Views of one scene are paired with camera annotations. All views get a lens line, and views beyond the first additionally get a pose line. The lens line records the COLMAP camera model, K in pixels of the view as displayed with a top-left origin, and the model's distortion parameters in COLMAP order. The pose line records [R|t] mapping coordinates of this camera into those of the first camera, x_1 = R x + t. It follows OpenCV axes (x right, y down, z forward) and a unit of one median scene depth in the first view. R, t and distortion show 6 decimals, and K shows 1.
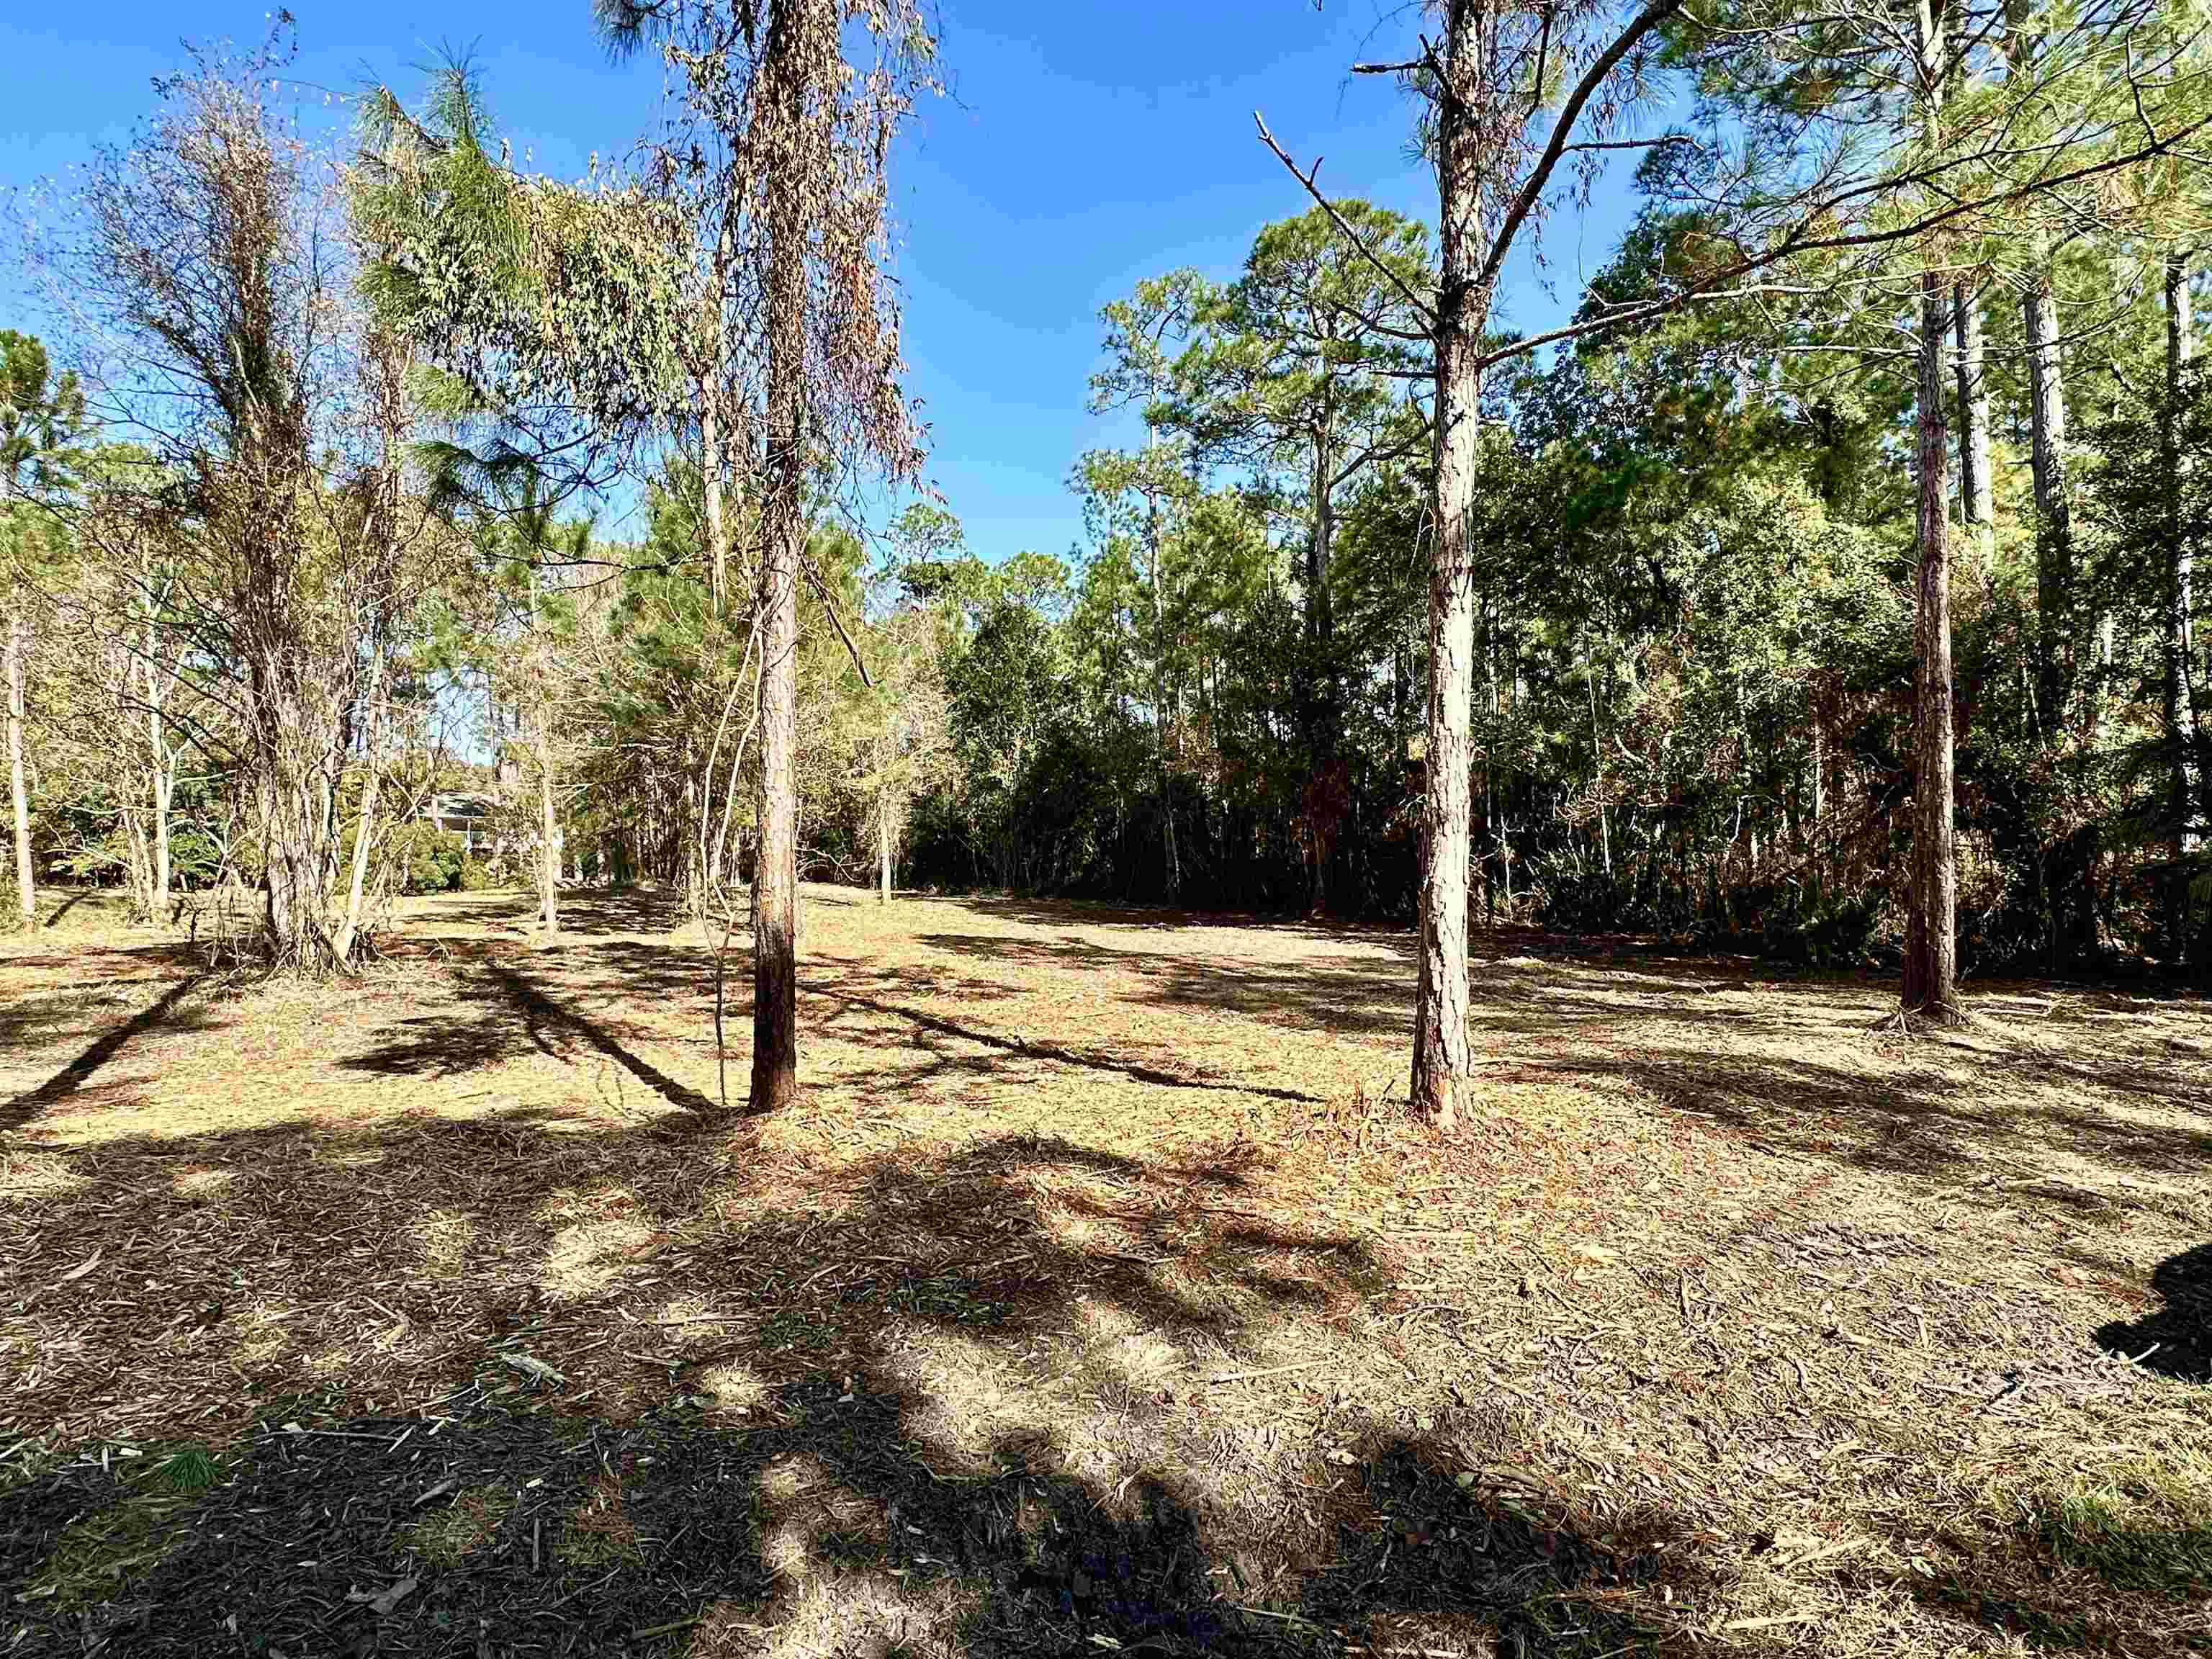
lens RADIAL K [[1171.6, 0, 1111.0], [0, 1171.6, 842.6], [0, 0, 1]] dist [0.001336, 0.000283]
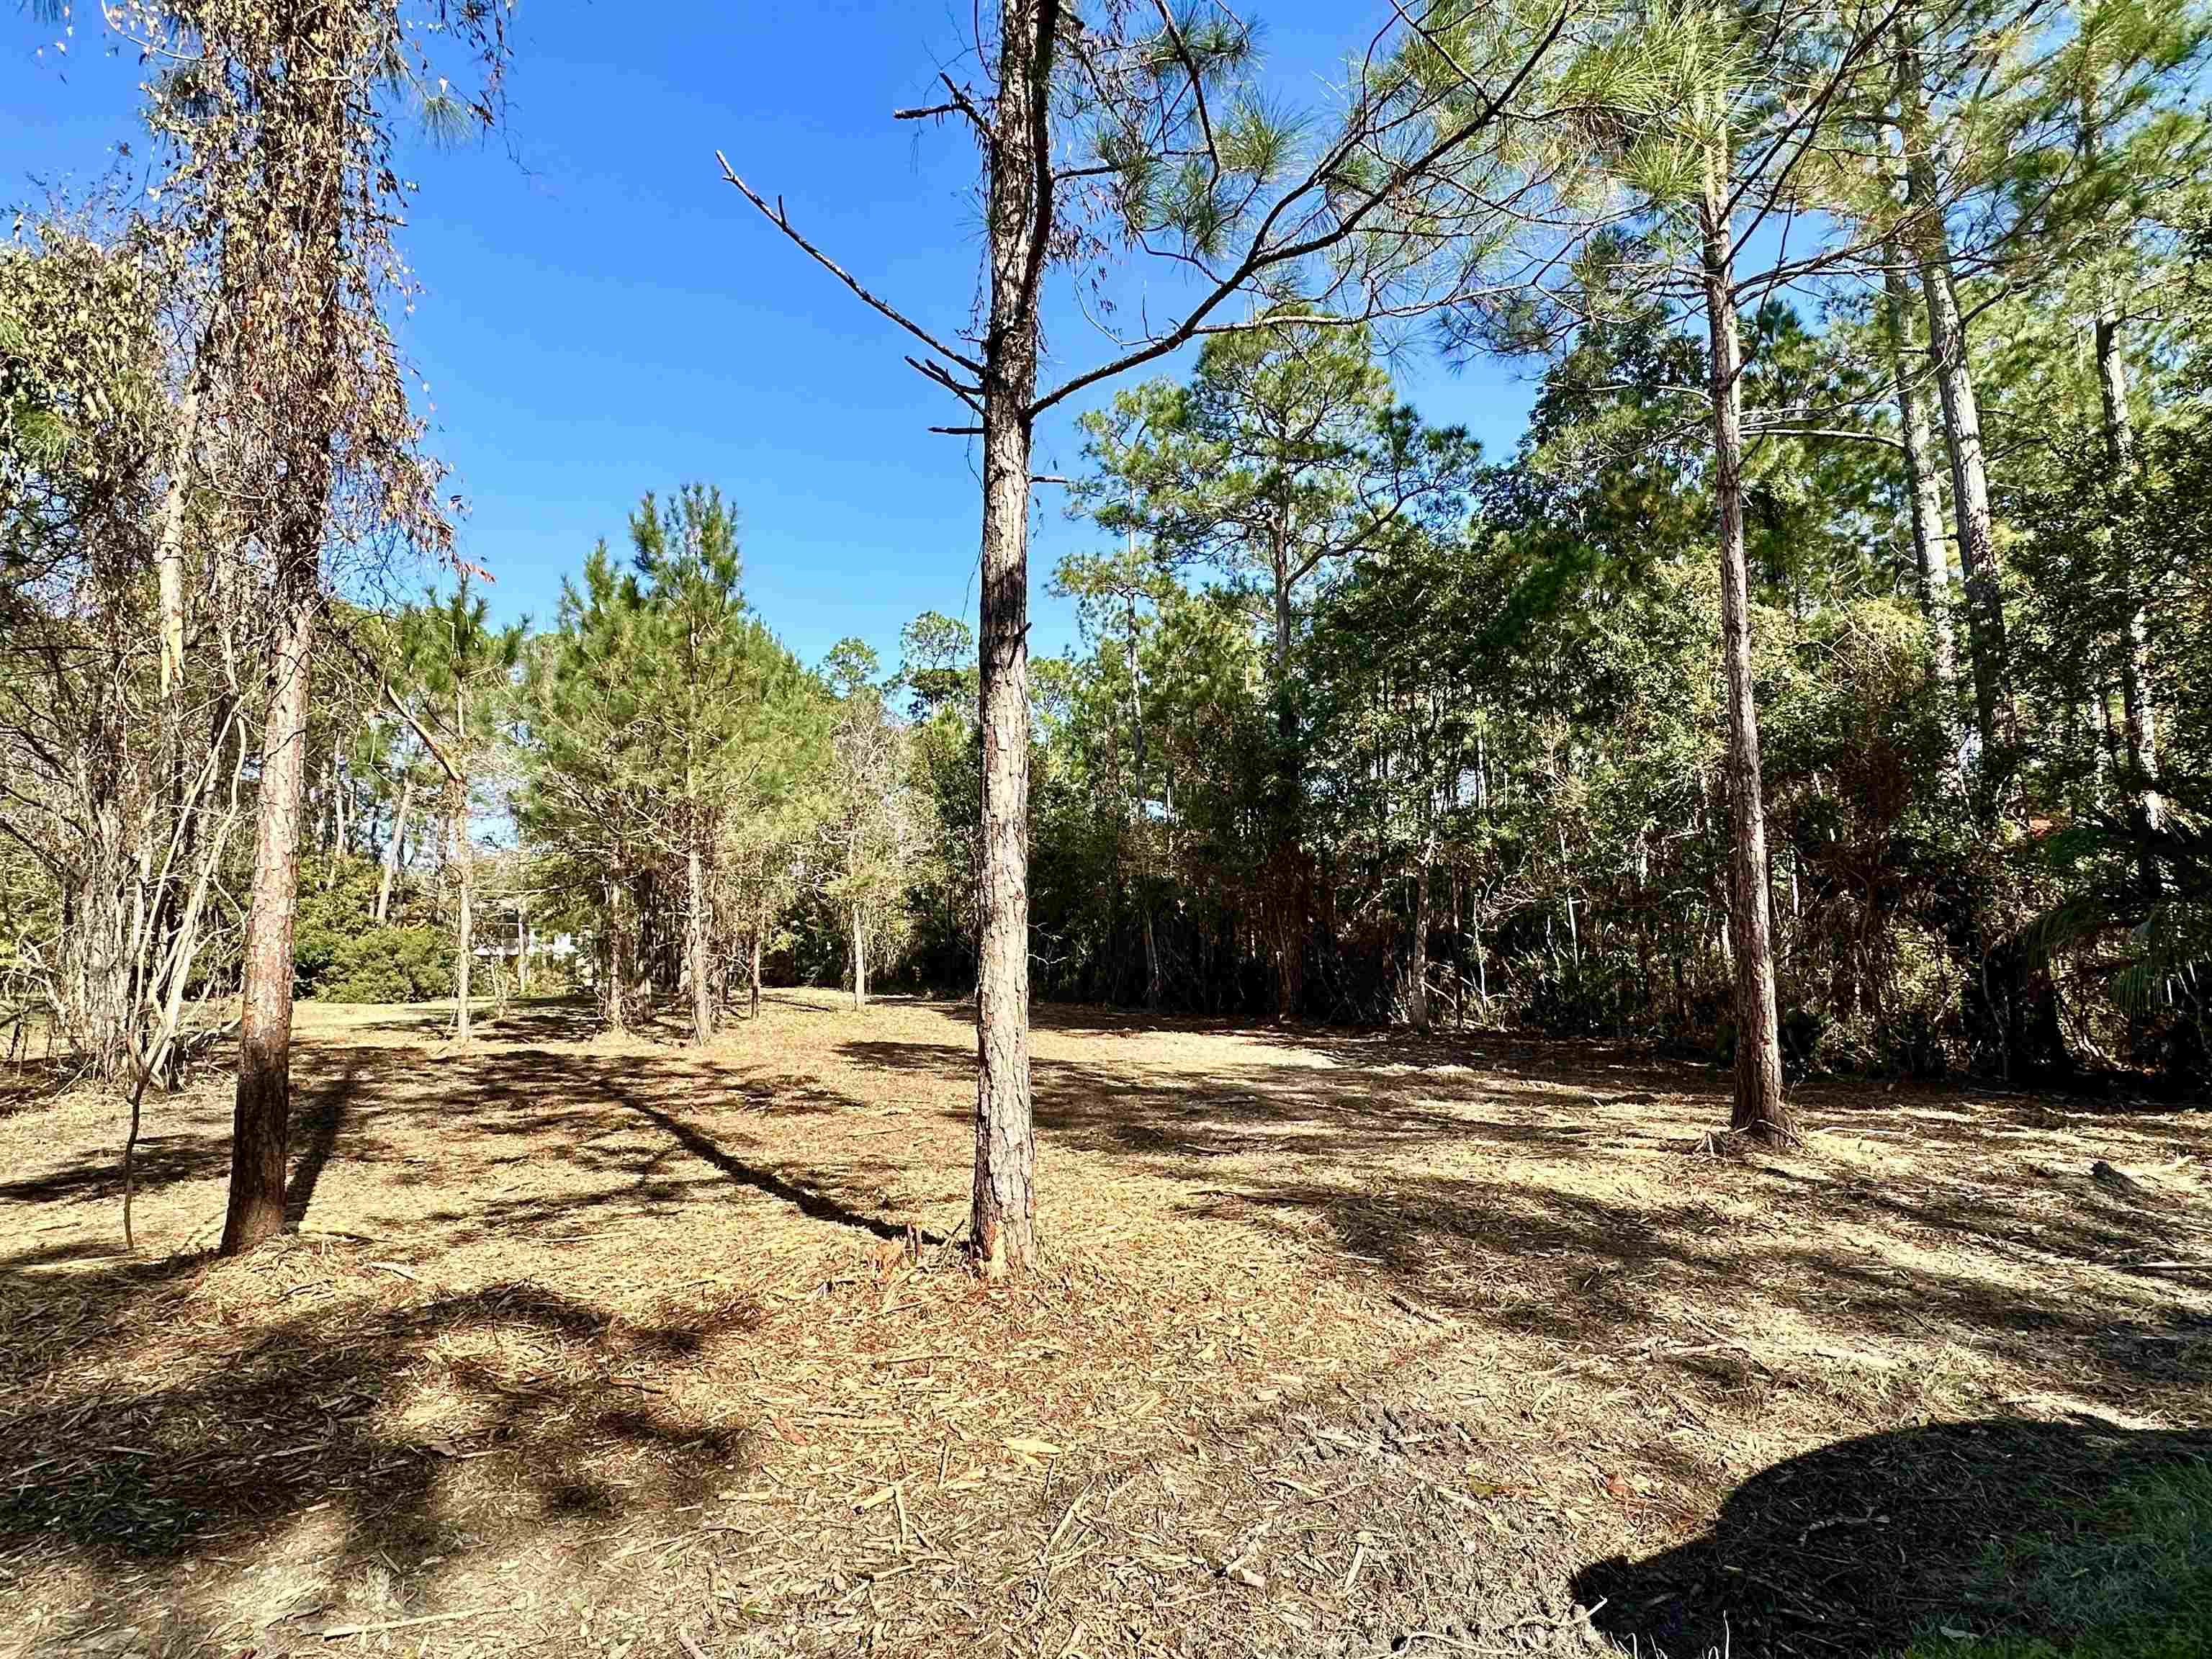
lens RADIAL K [[1173.5, 0, 1112.6], [0, 1173.5, 846.1], [0, 0, 1]] dist [-0.000785, 0.001198]
pose [[0.998909, -0.010707, -0.045457, 0.090249], [0.006851, 0.996429, -0.084160, 0.000181], [0.046196, 0.083757, 0.995415, 0.027159]]
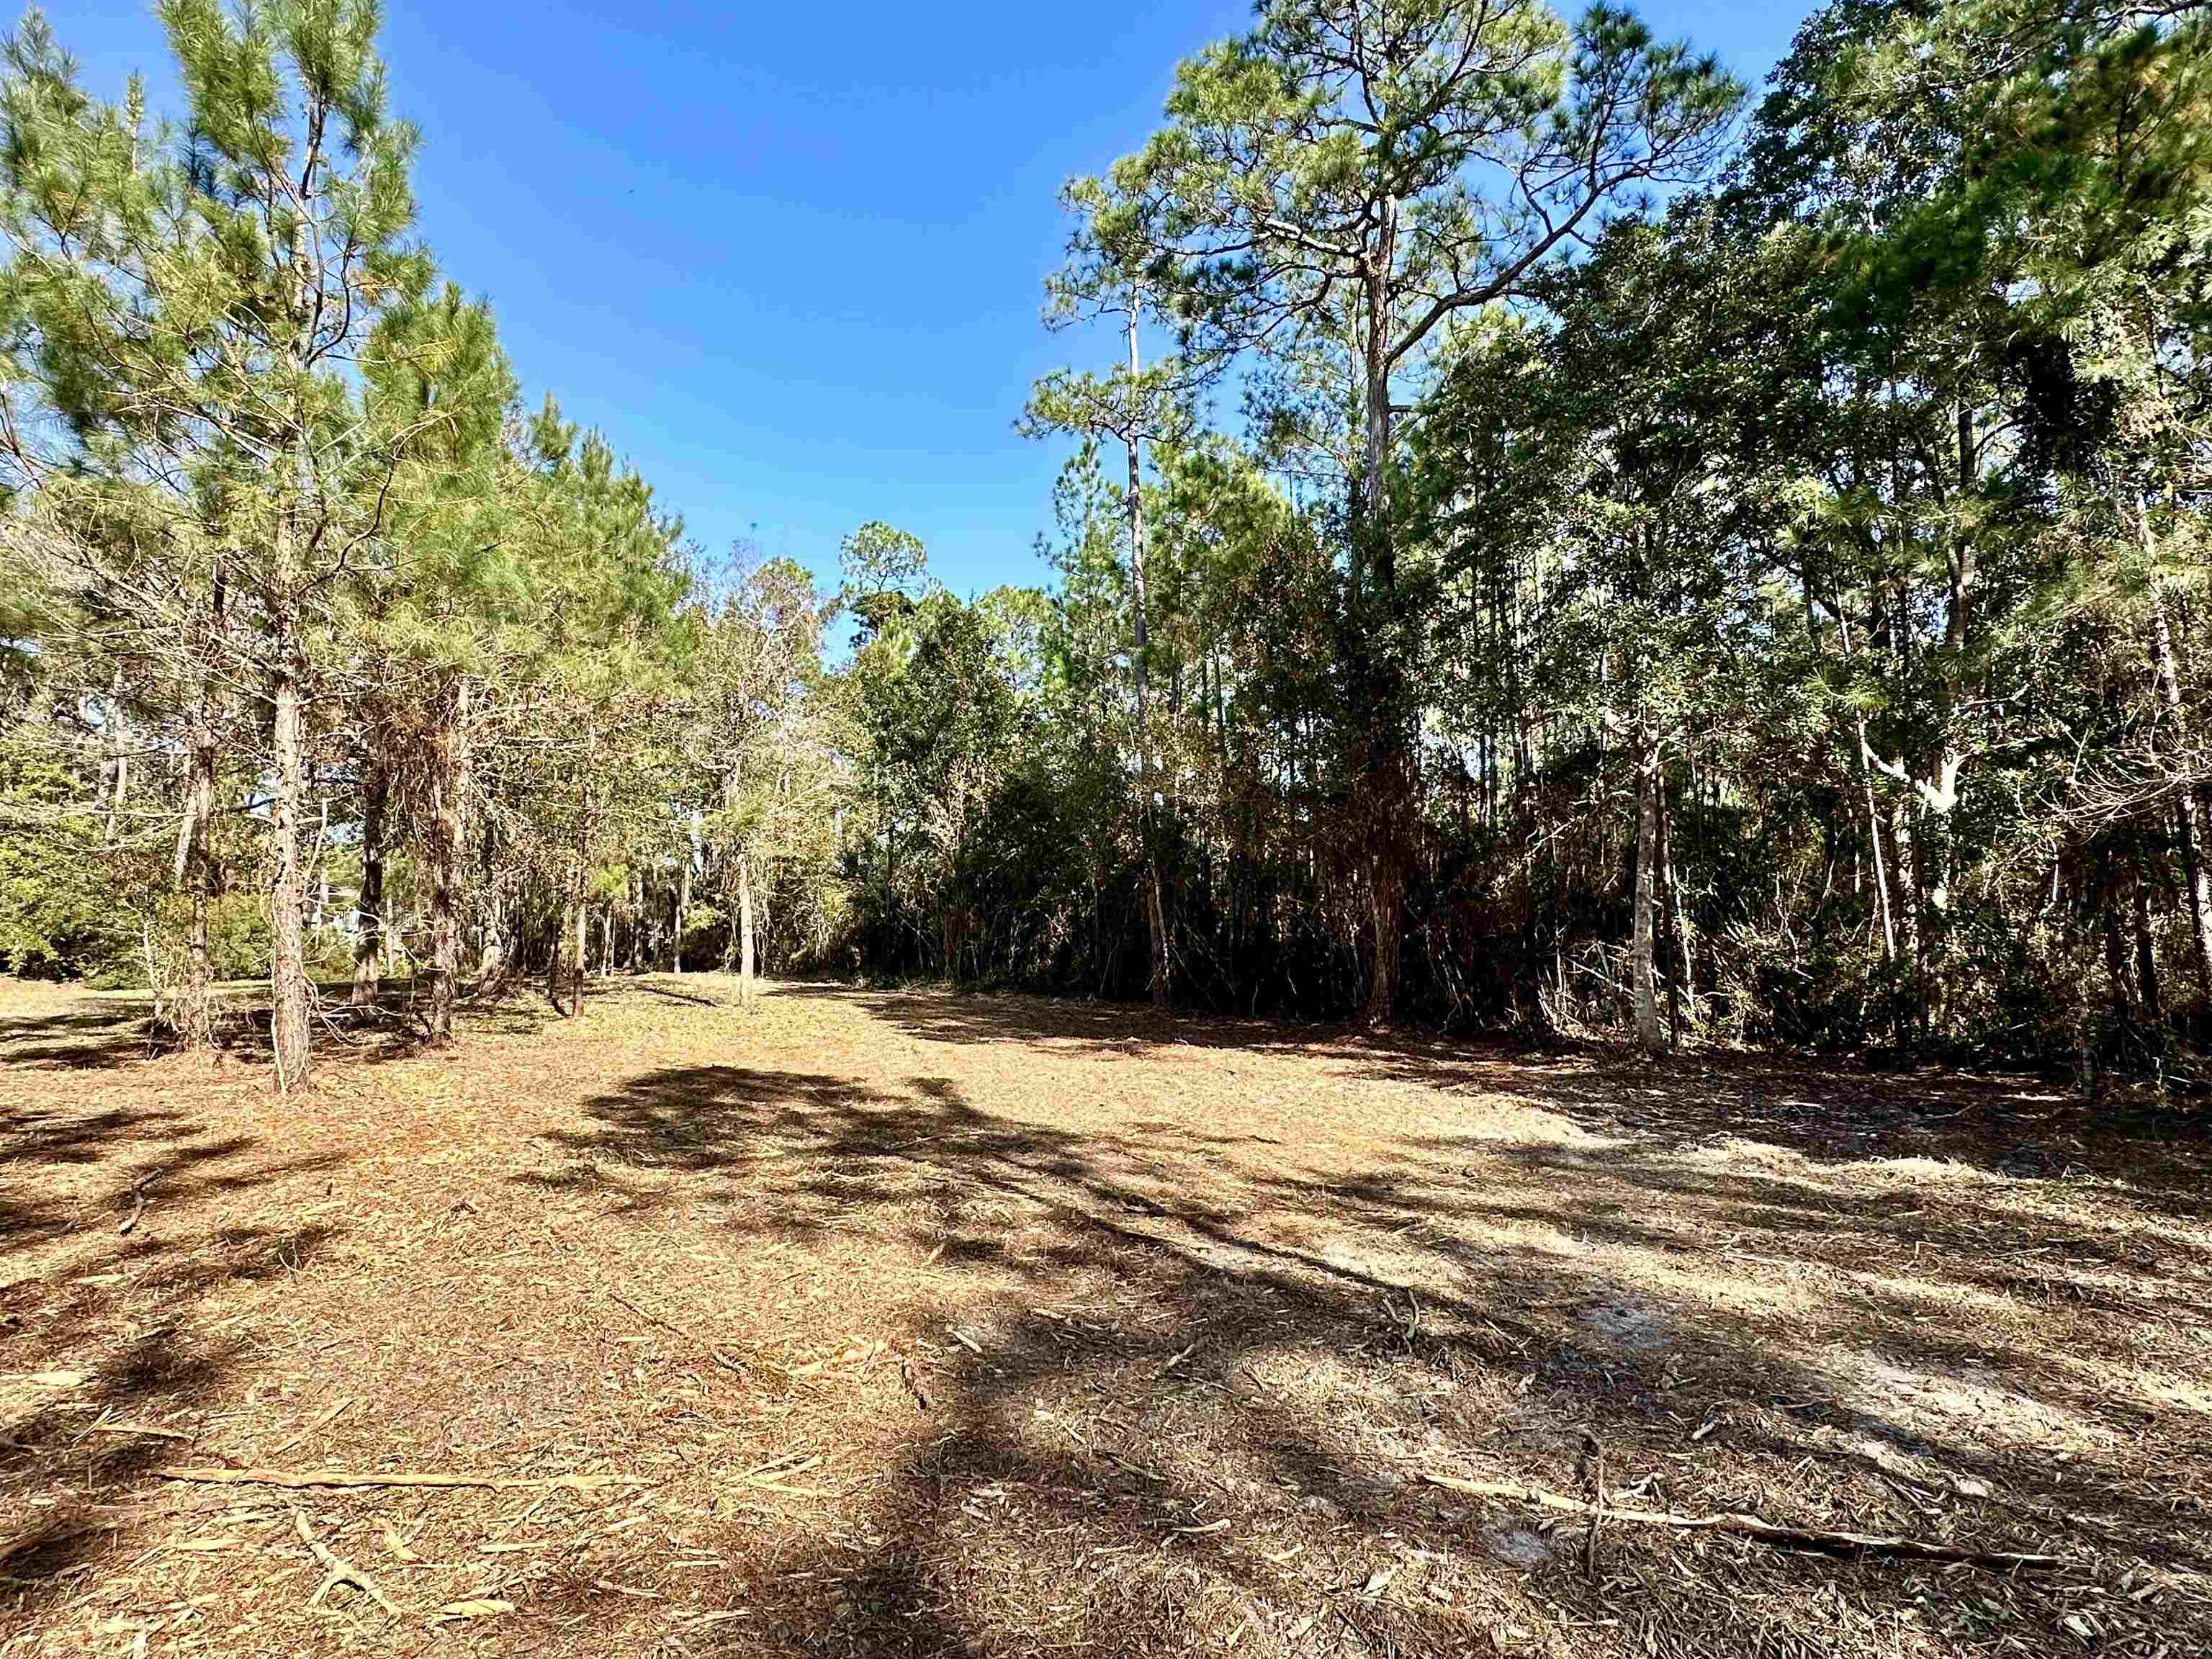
lens RADIAL K [[1171.6, 0, 1111.0], [0, 1171.6, 842.6], [0, 0, 1]] dist [0.001336, 0.000283]
pose [[0.999851, 0.001691, -0.017187, 0.049453], [-0.002999, 0.997077, -0.076346, 0.012645], [0.017007, 0.076386, 0.996933, 0.410747]]
